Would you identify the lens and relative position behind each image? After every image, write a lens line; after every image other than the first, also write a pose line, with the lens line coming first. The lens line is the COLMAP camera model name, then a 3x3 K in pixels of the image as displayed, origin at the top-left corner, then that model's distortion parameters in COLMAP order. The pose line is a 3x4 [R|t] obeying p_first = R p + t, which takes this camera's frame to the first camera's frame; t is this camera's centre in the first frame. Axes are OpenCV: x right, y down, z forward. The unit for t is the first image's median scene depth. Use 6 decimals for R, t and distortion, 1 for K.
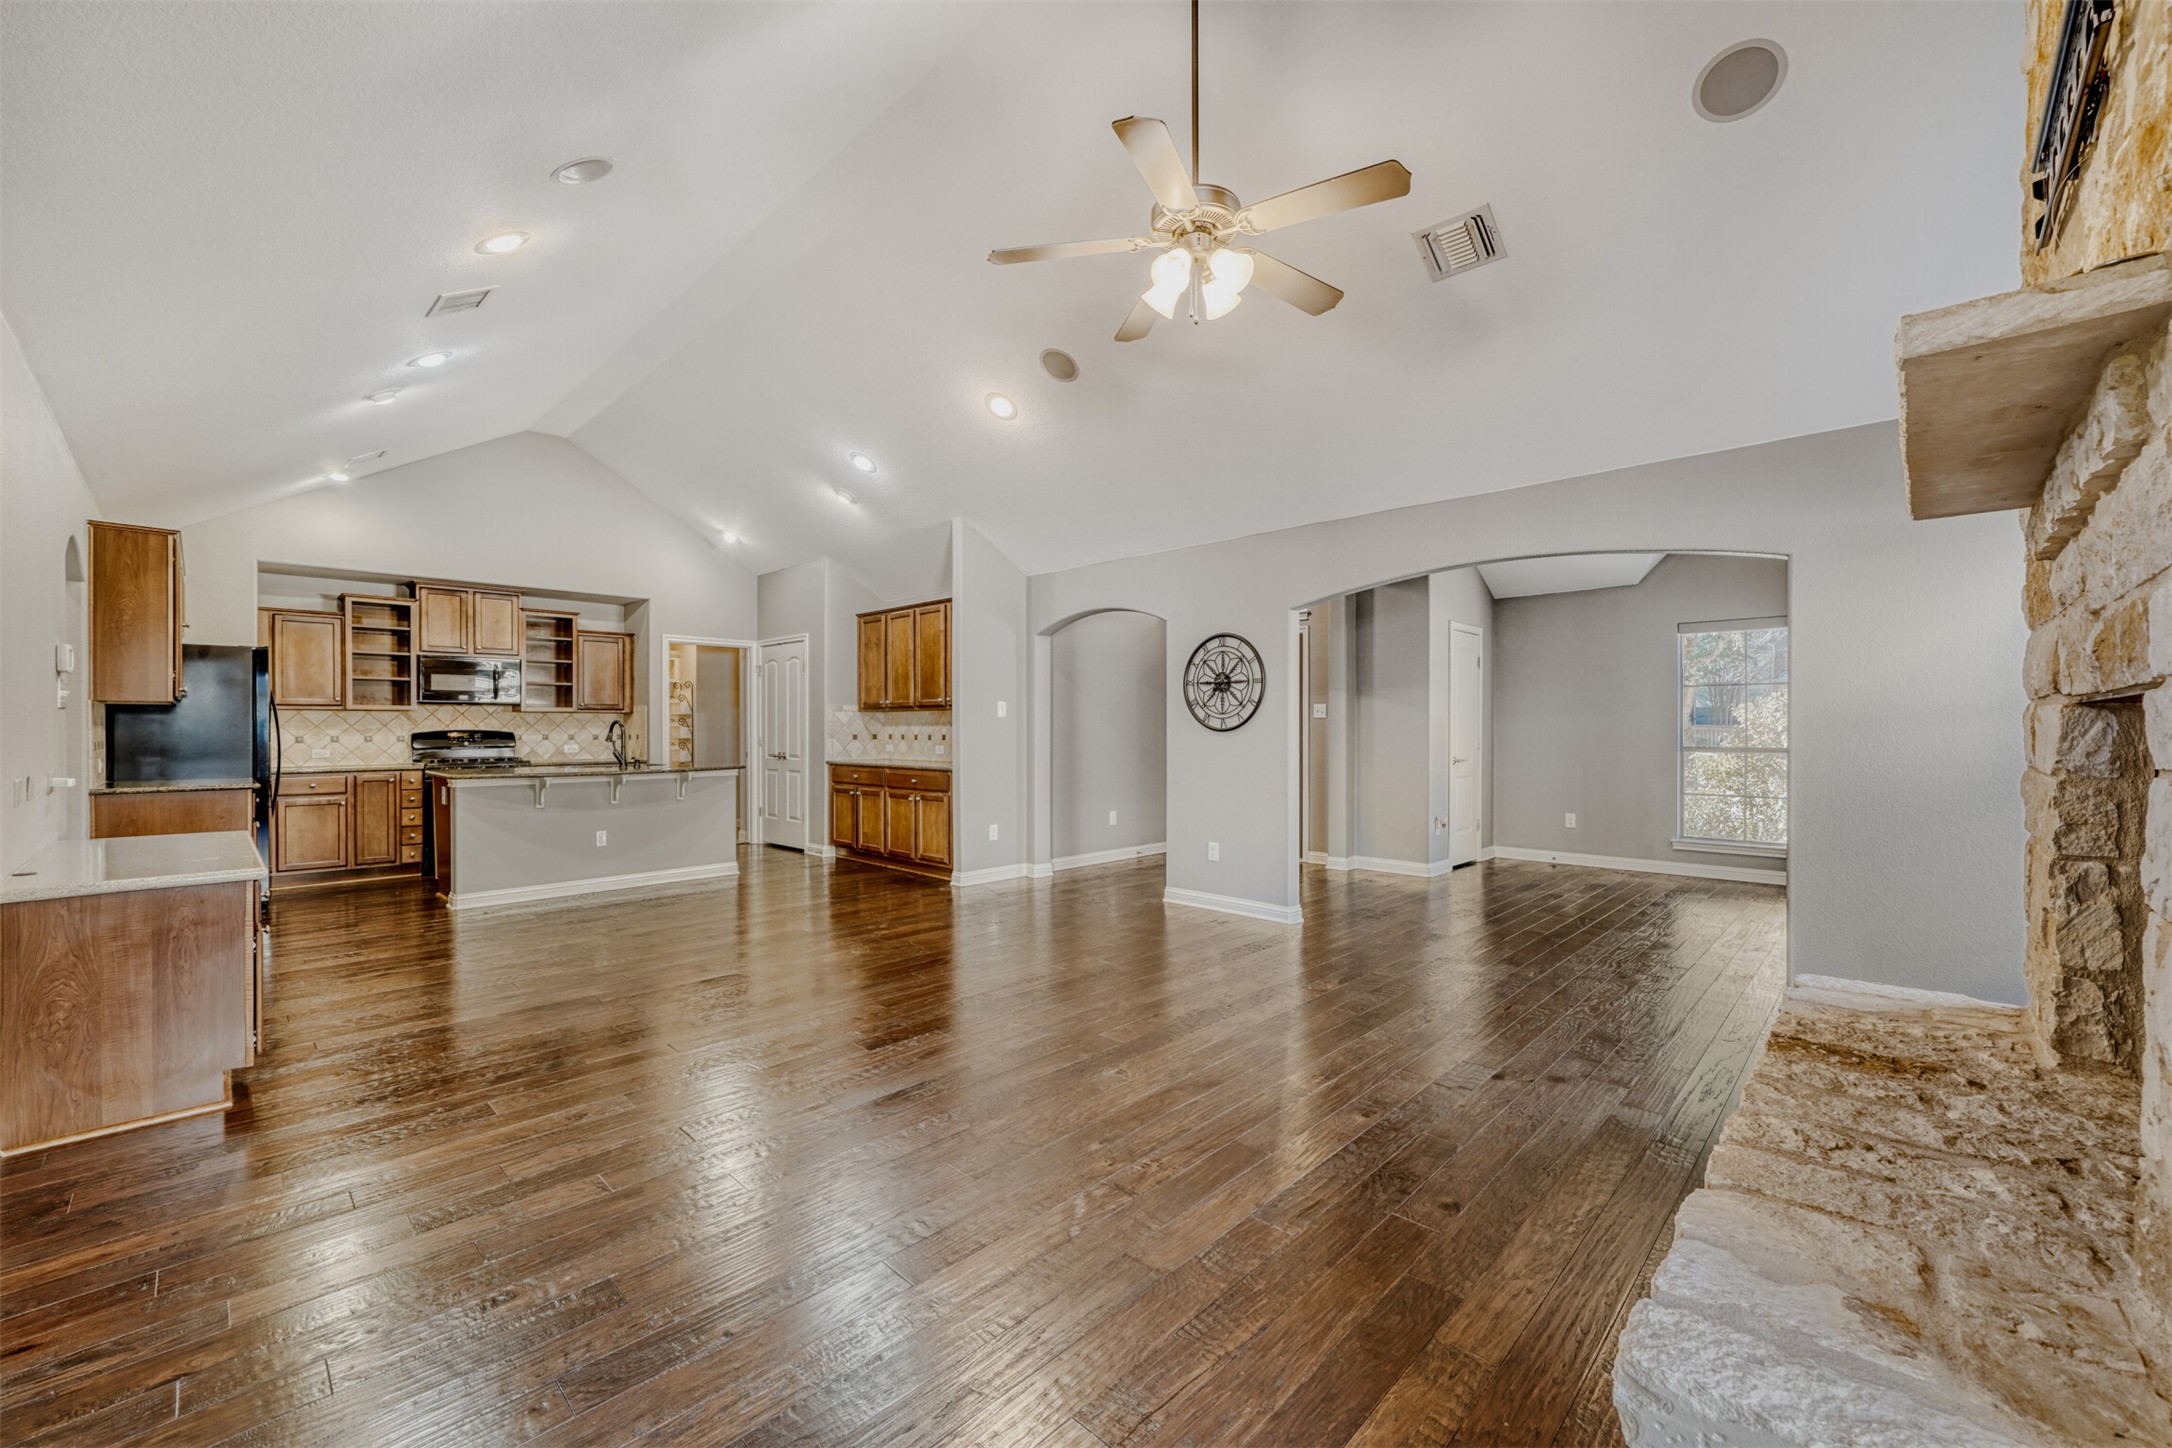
lens RADIAL K [[906.9, 0, 1035.7], [0, 906.9, 734.1], [0, 0, 1]] dist [-0.000846, 0.000010]
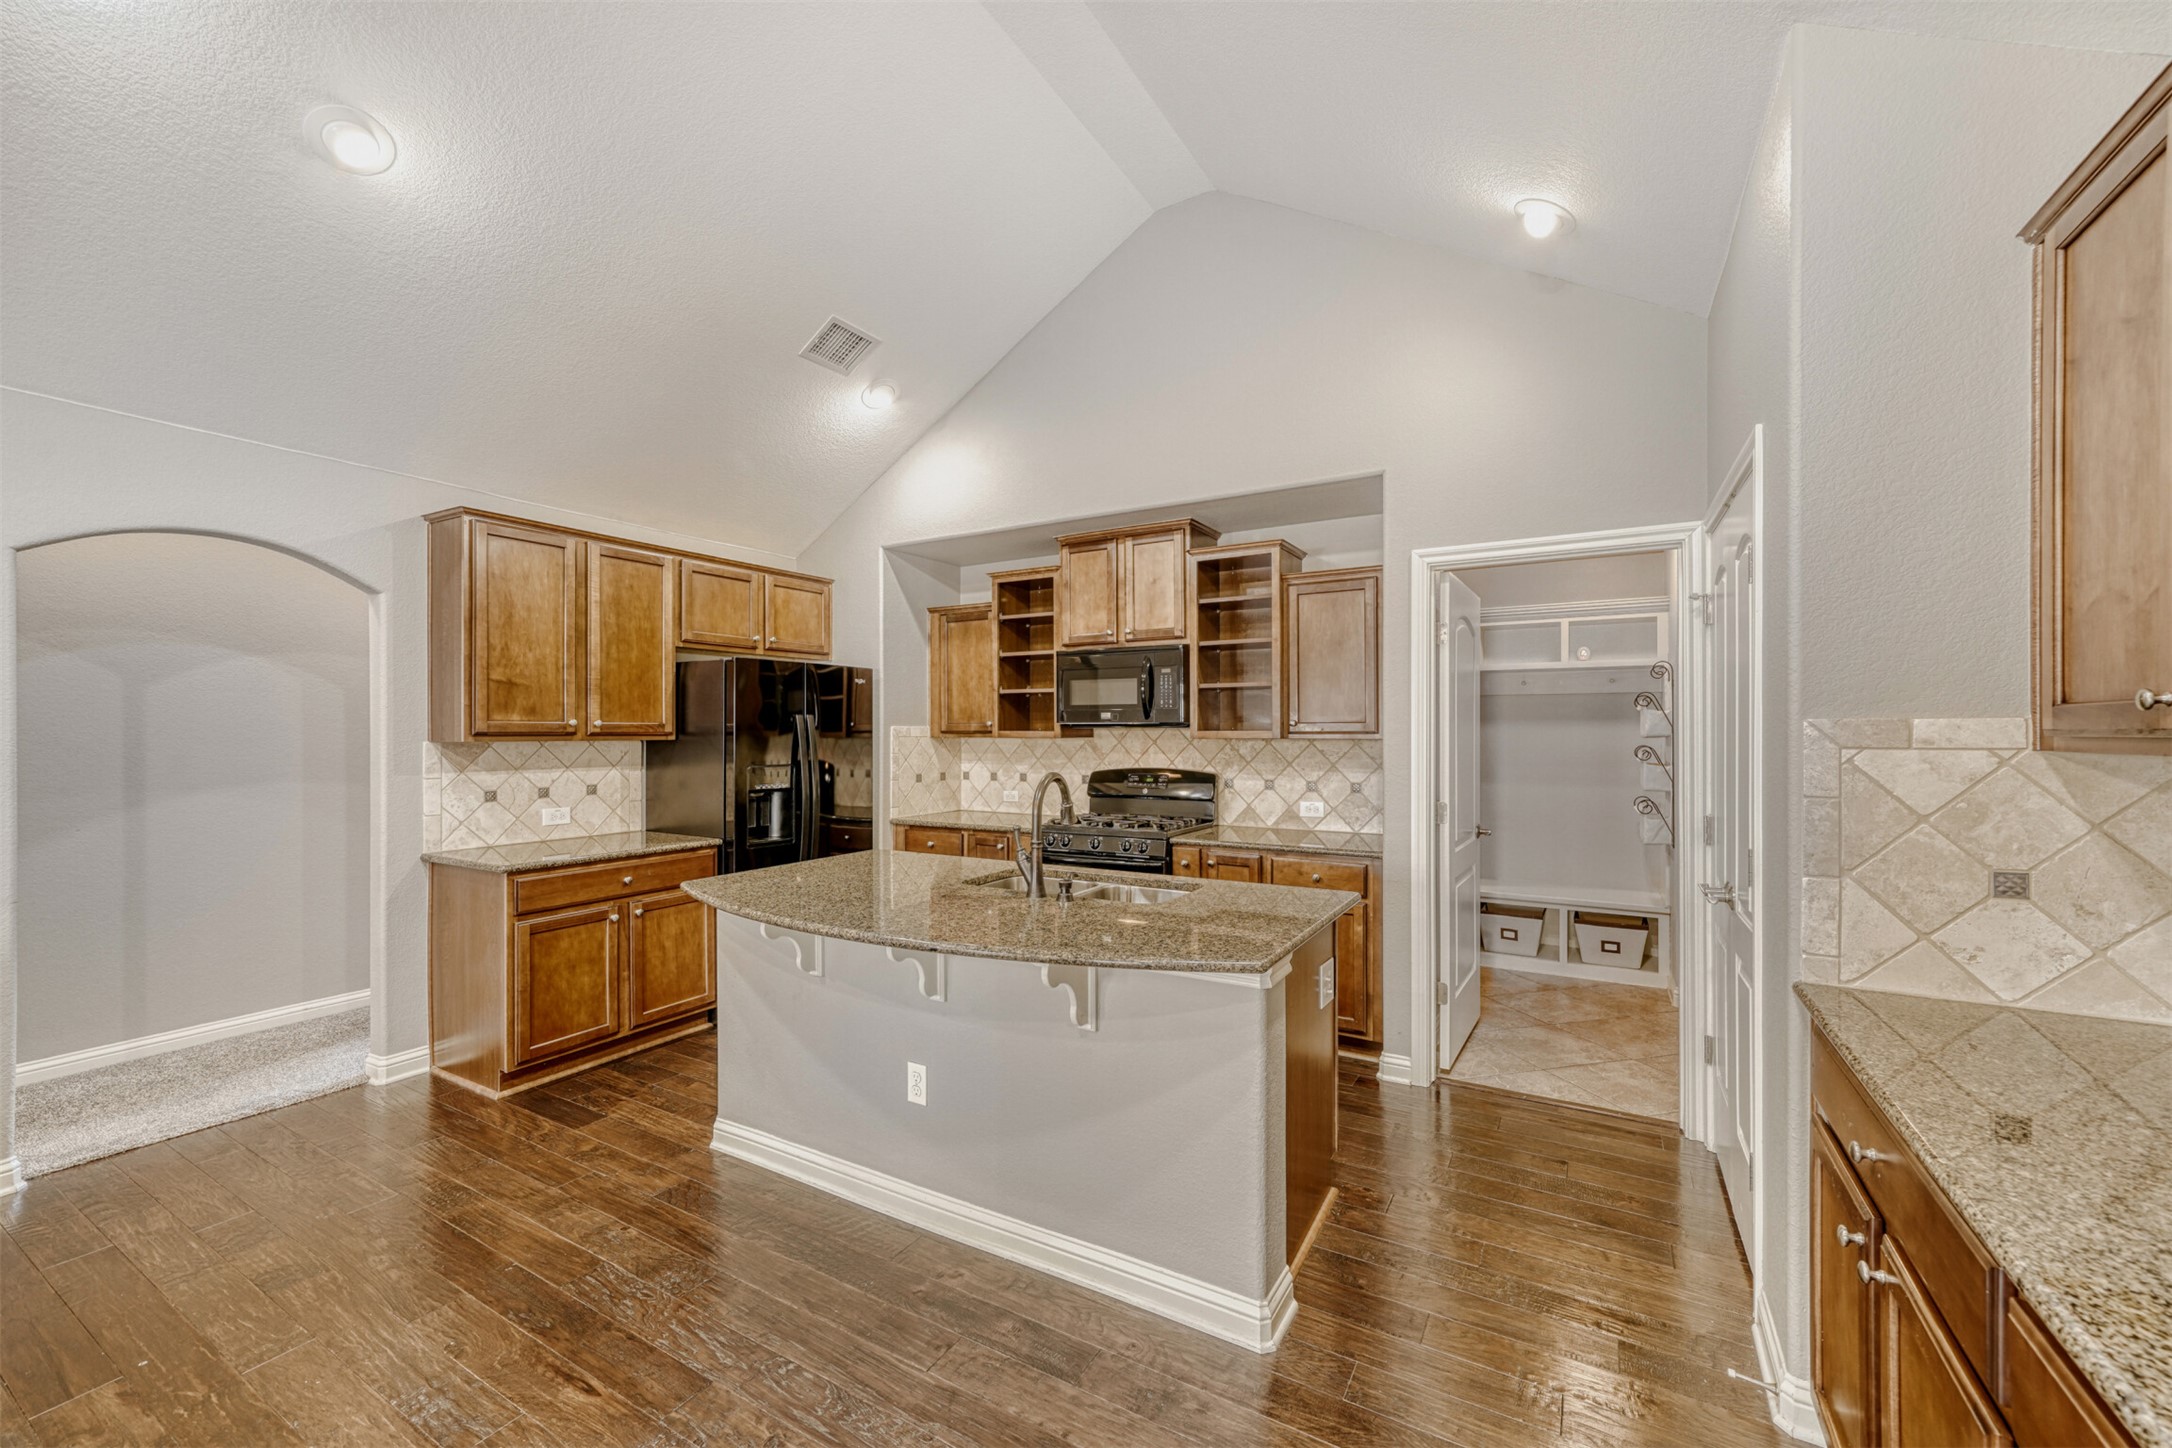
lens RADIAL K [[851.9, 0, 1118.8], [0, 851.9, 736.1], [0, 0, 1]] dist [0.000921, 0.000047]
pose [[0.305469, 0.006186, -0.952182, -0.094711], [-0.004694, 0.999977, 0.004991, -0.030398], [0.952191, 0.002945, 0.305490, 0.839988]]
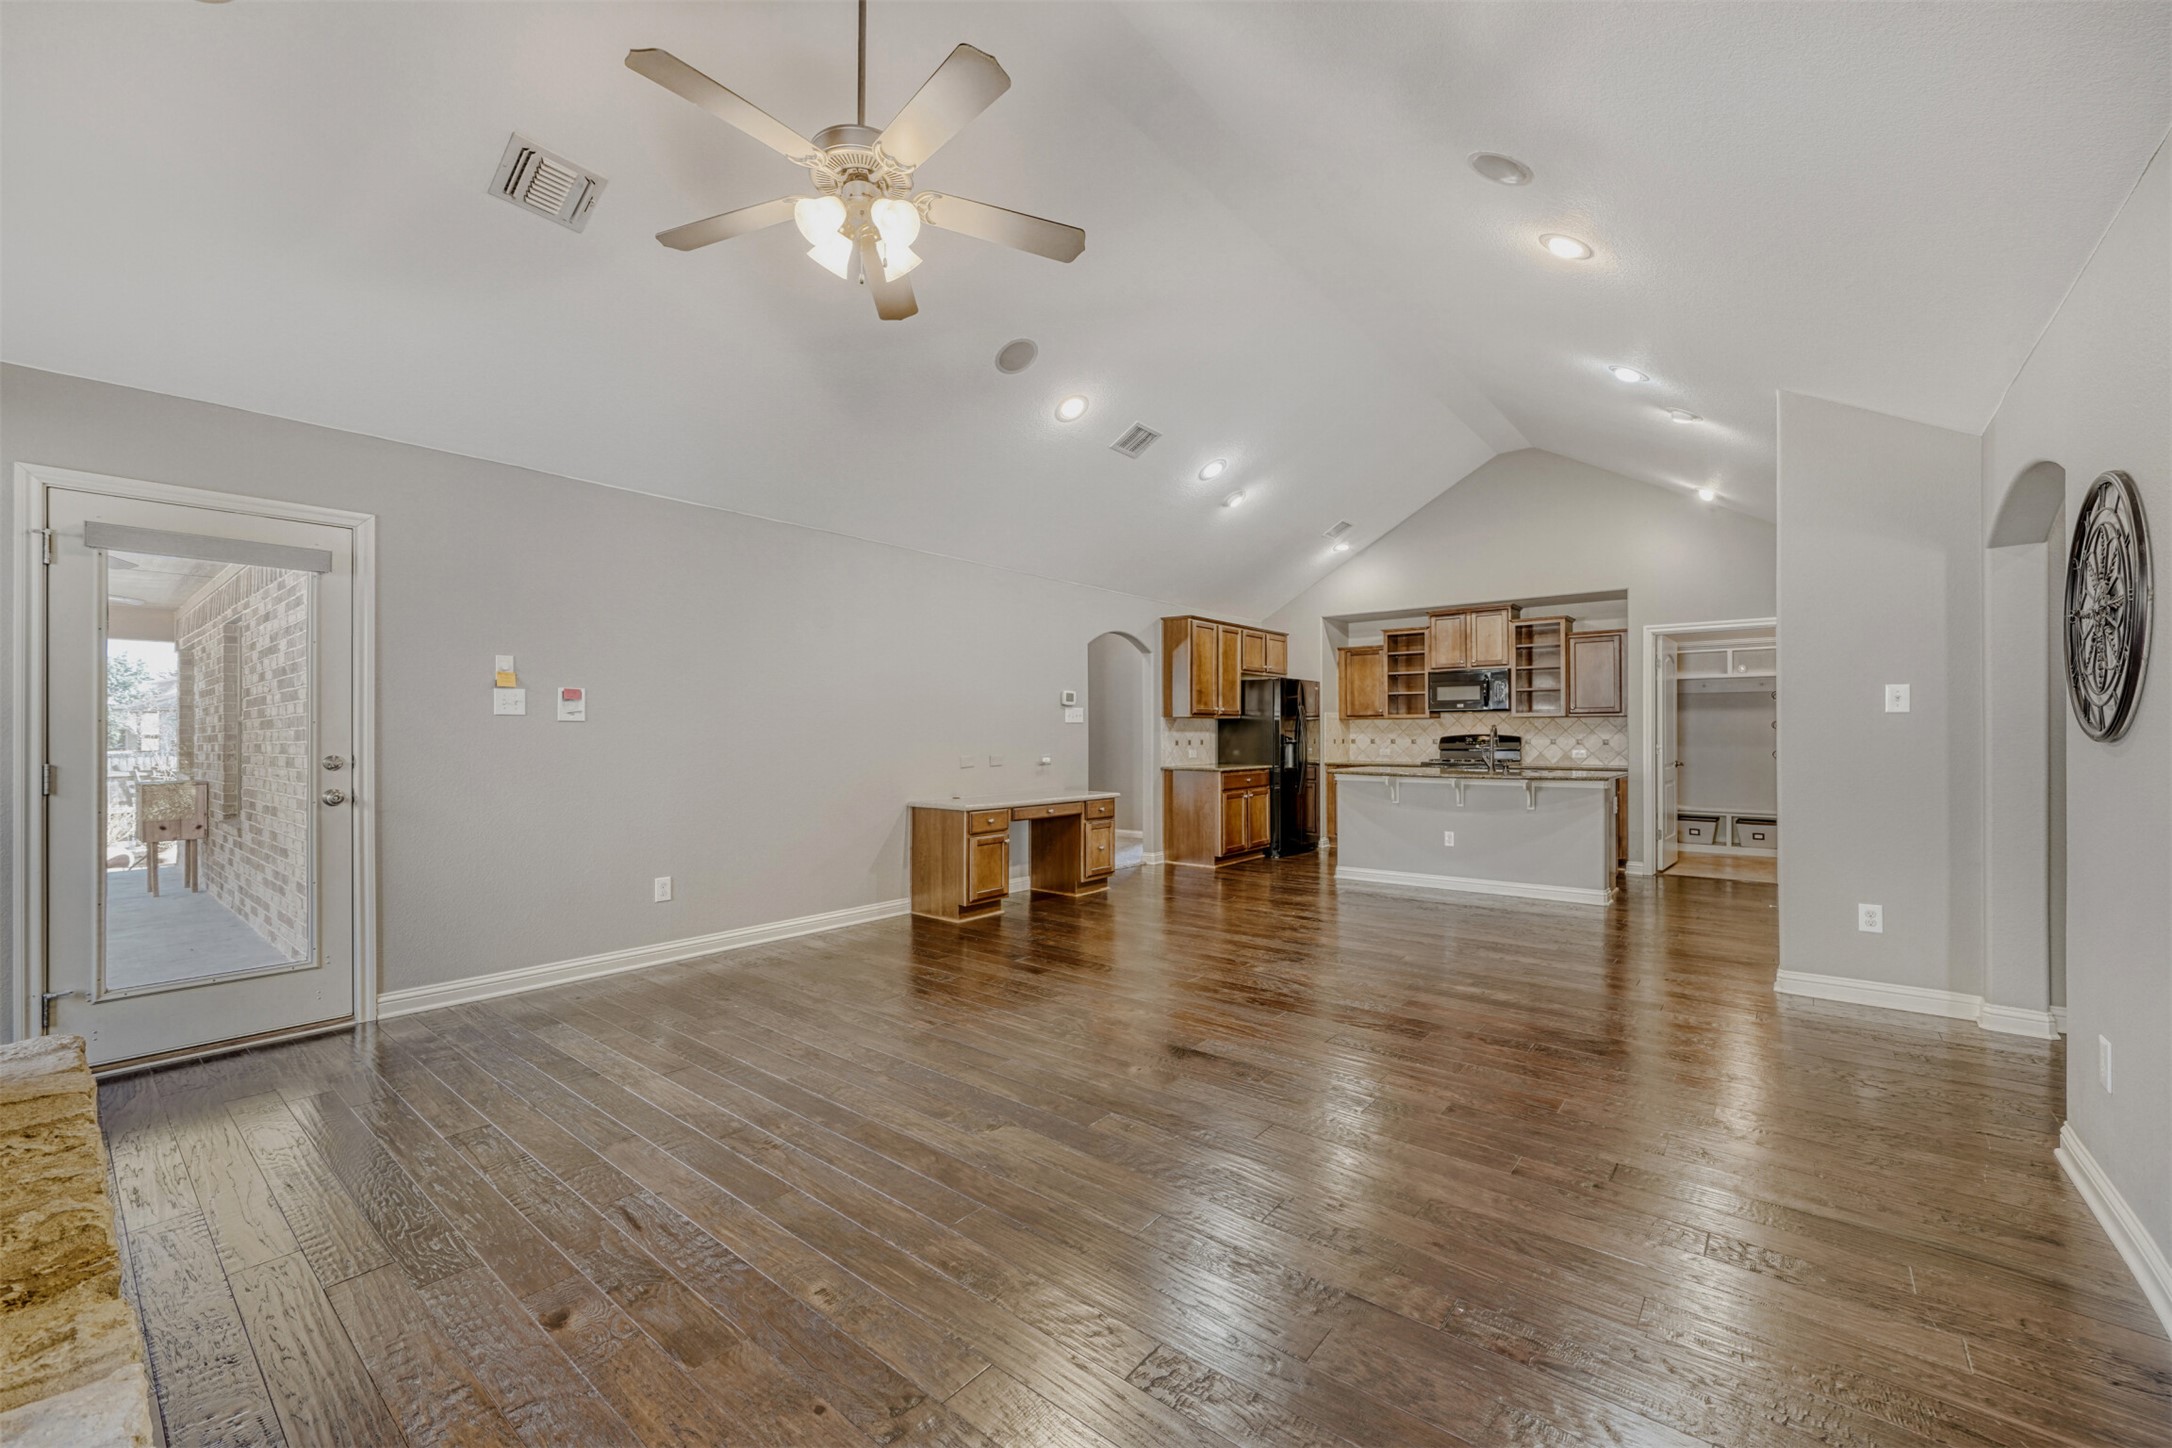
lens RADIAL K [[855.8, 0, 1098.1], [0, 855.8, 732.1], [0, 0, 1]] dist [0.000298, 0.000014]
pose [[0.129925, -0.000416, -0.991524, 0.381486], [-0.005863, 0.999982, -0.001188, -0.003370], [0.991506, 0.005968, 0.129921, 0.408016]]
